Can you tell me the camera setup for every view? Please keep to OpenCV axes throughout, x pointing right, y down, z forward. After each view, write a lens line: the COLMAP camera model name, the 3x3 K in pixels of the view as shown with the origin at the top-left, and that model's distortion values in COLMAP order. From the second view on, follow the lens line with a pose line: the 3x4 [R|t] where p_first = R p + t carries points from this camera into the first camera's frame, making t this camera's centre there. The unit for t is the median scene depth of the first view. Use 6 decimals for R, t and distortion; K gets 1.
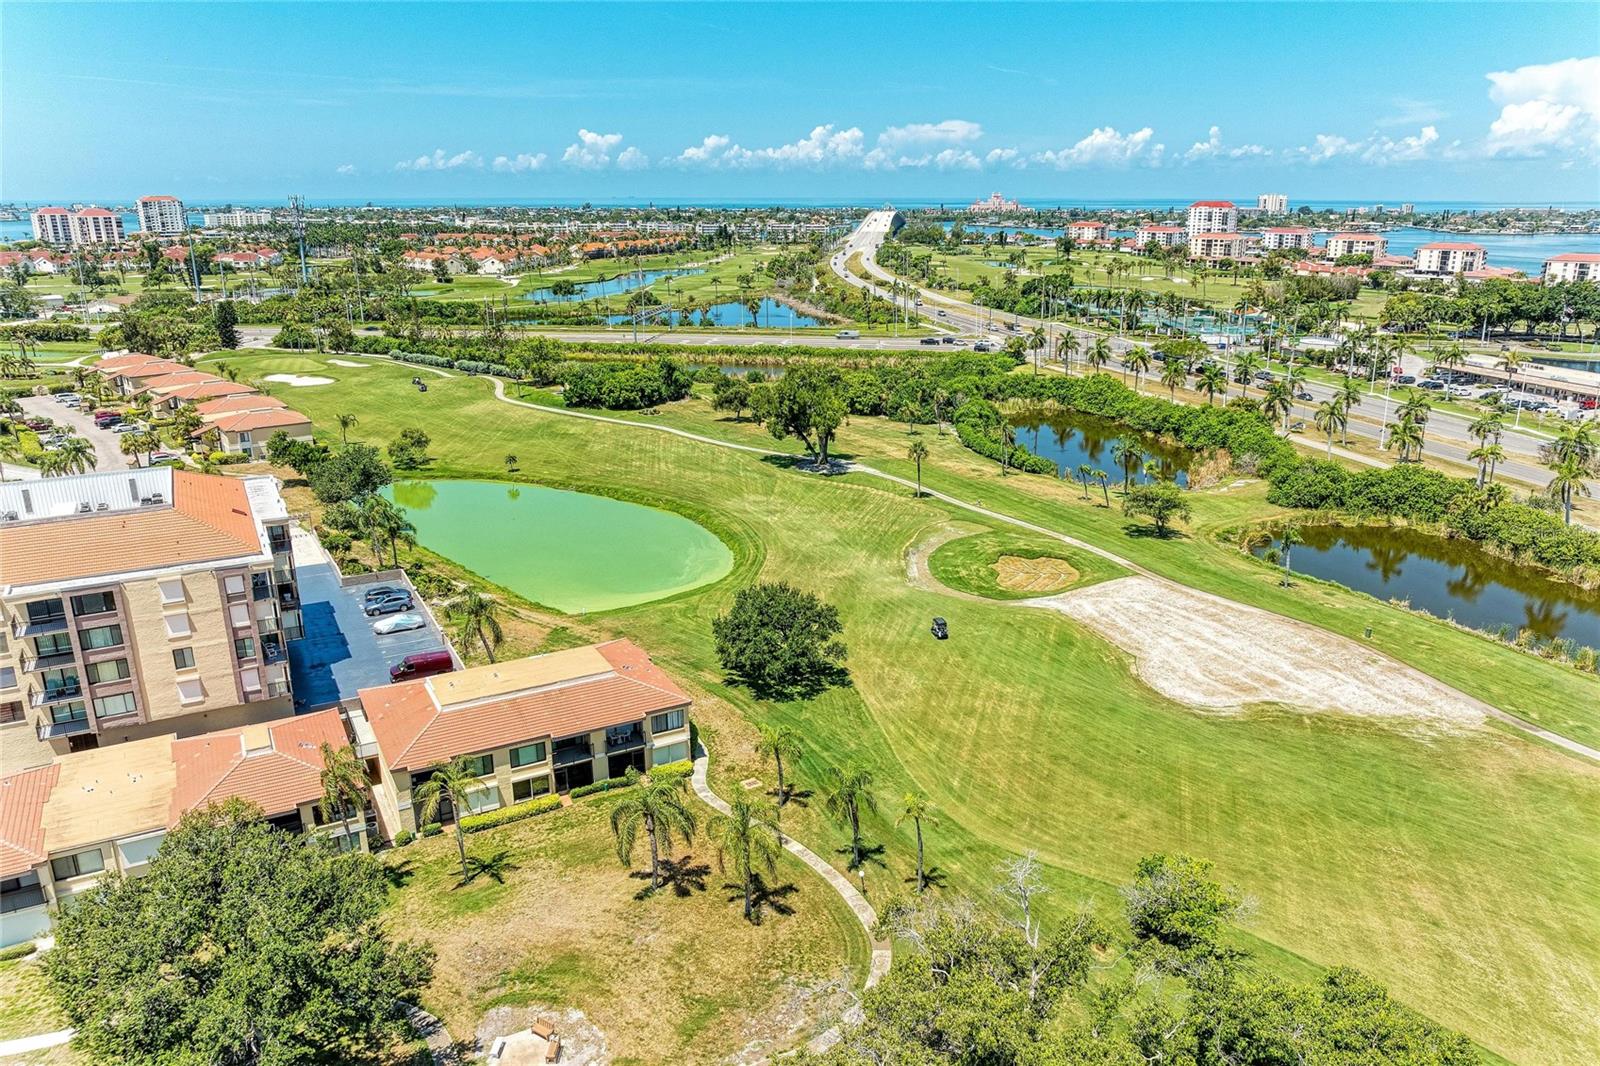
lens RADIAL K [[1106.2, 0, 800.0], [0, 1106.2, 533.0], [0, 0, 1]] dist [-0.022995, -0.001597]
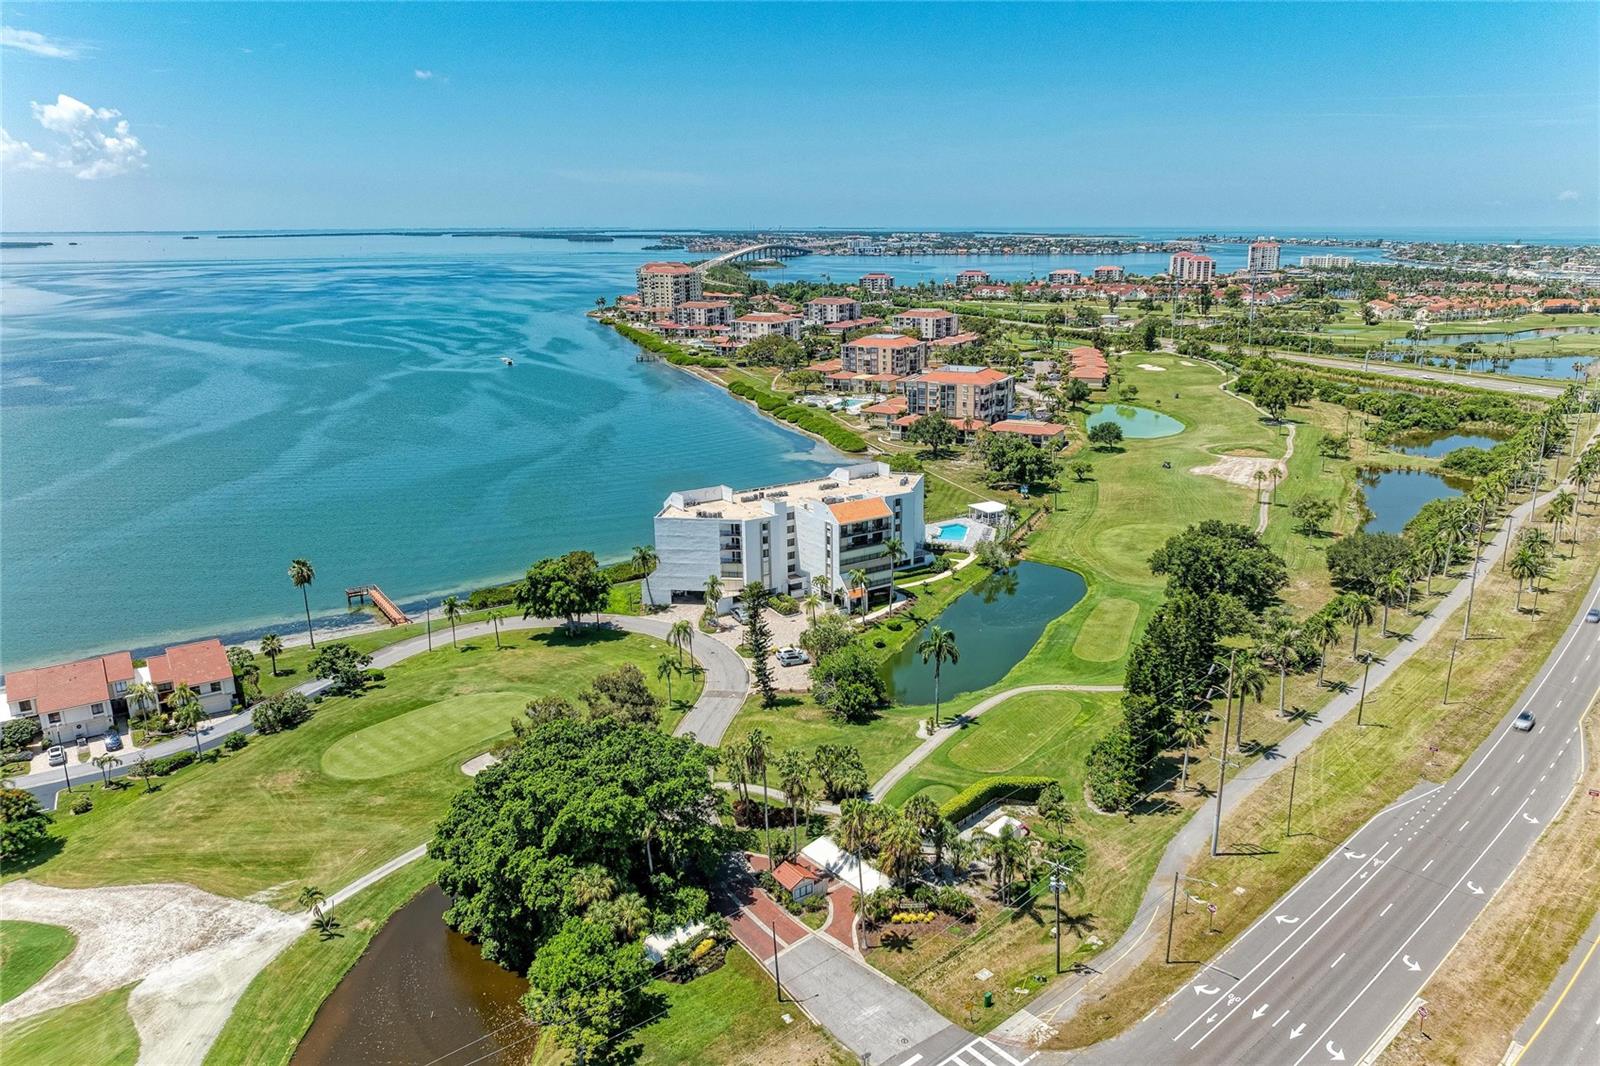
lens RADIAL K [[1106.2, 0, 800.0], [0, 1106.2, 533.0], [0, 0, 1]] dist [-0.022995, -0.001597]
pose [[0.558911, 0.216689, -0.800415, 0.715721], [-0.232805, 0.967436, 0.099342, 0.084491], [0.795877, 0.130818, 0.591157, -0.548290]]
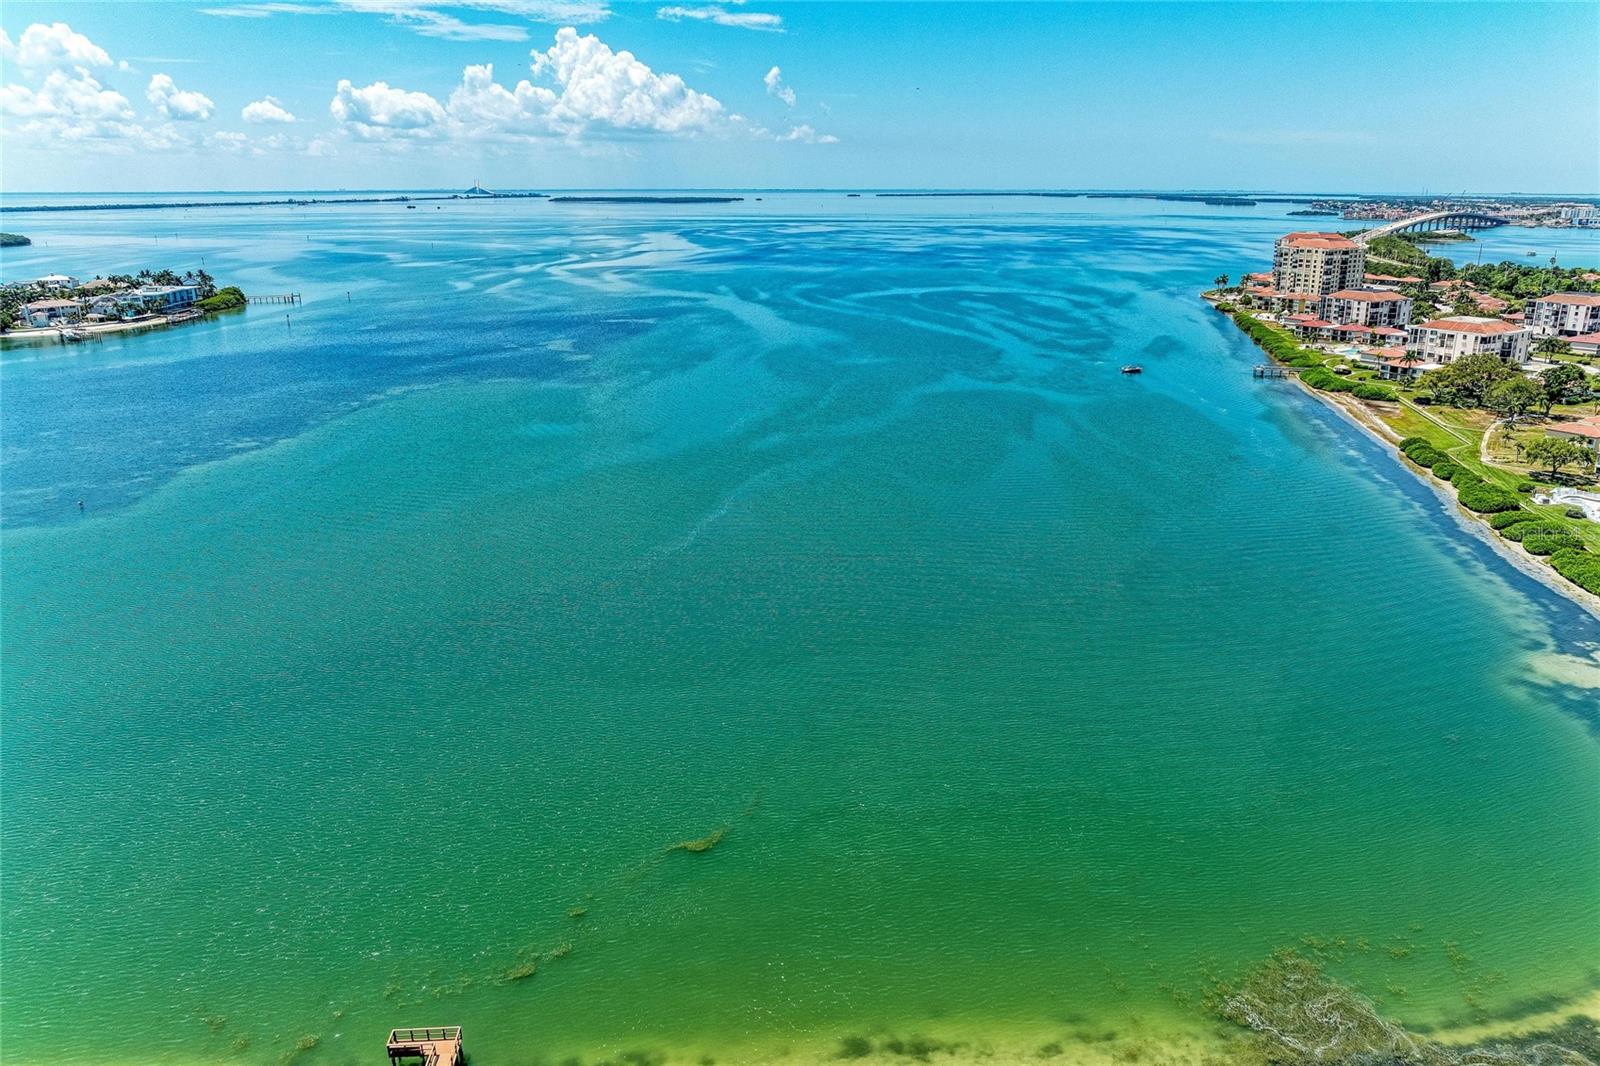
lens RADIAL K [[1116.4, 0, 825.7], [0, 1116.4, 538.9], [0, 0, 1]] dist [-0.058488, 0.042582]
pose [[0.073179, 0.296056, -0.952363, 0.253727], [-0.283775, 0.921633, 0.264698, 0.027121], [0.956094, 0.250887, 0.151458, -0.328187]]
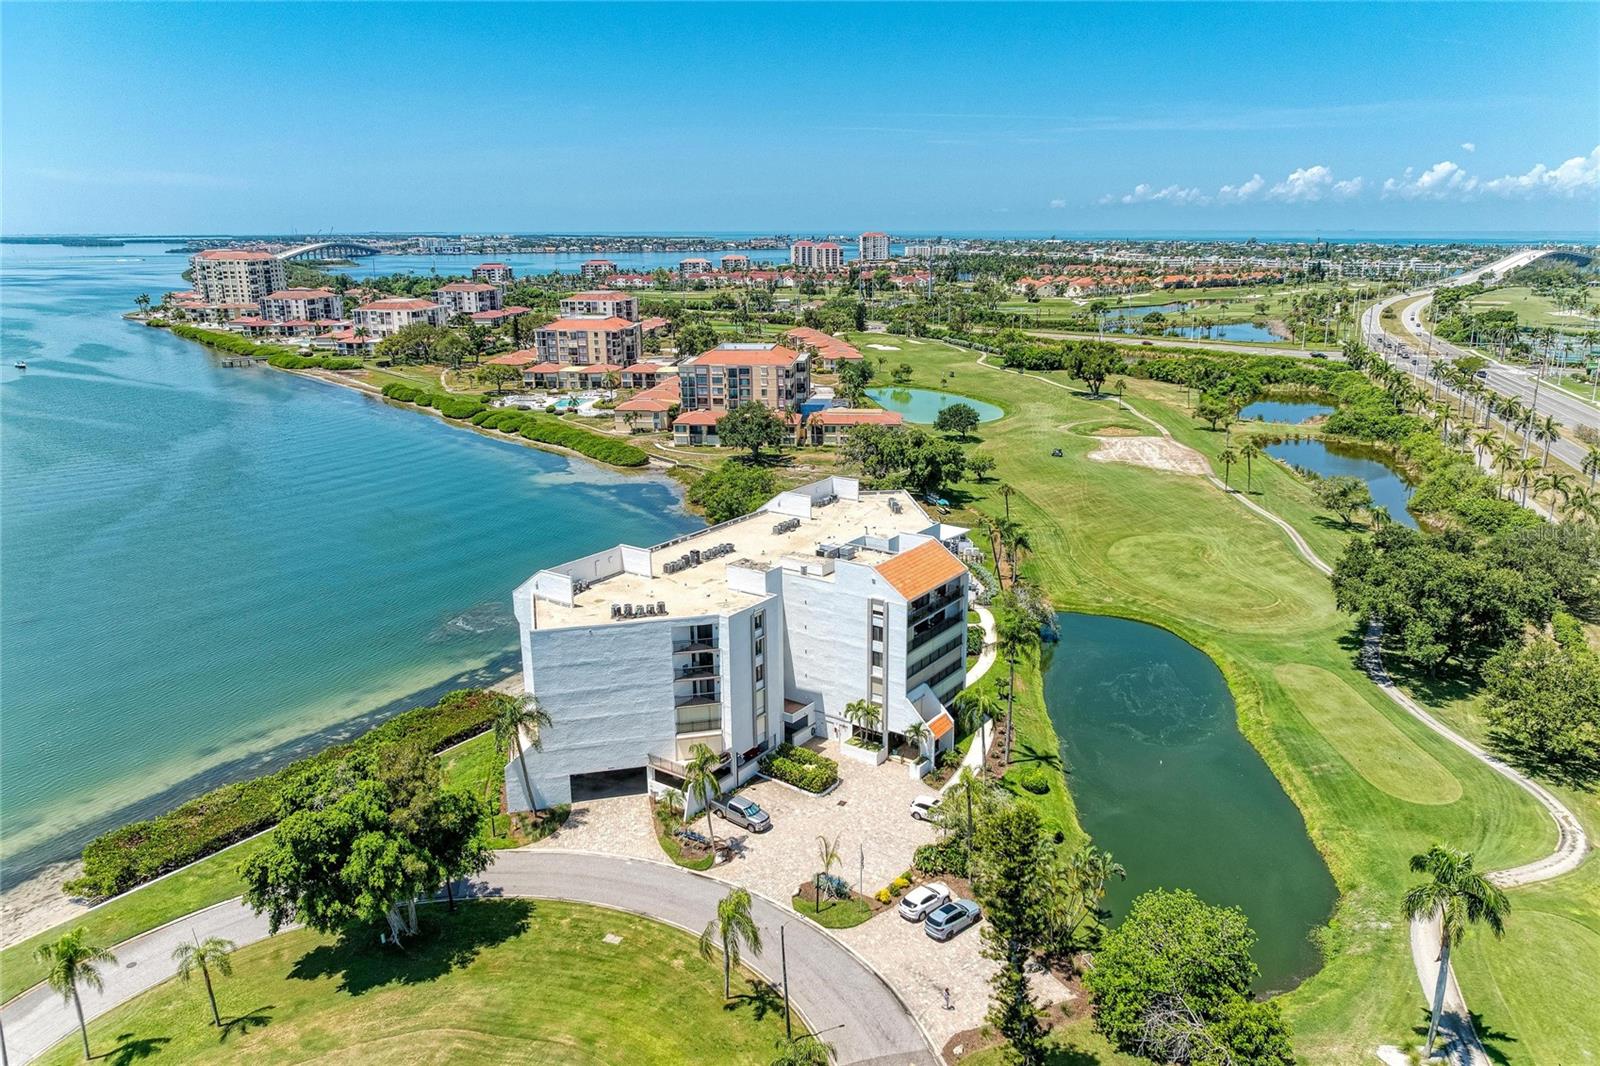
lens RADIAL K [[1106.2, 0, 800.0], [0, 1106.2, 533.0], [0, 0, 1]] dist [-0.022995, -0.001597]
pose [[0.826628, 0.144899, -0.543774, 0.367452], [-0.159100, 0.987036, 0.021155, 0.115306], [0.539790, 0.069028, 0.838965, -0.449600]]
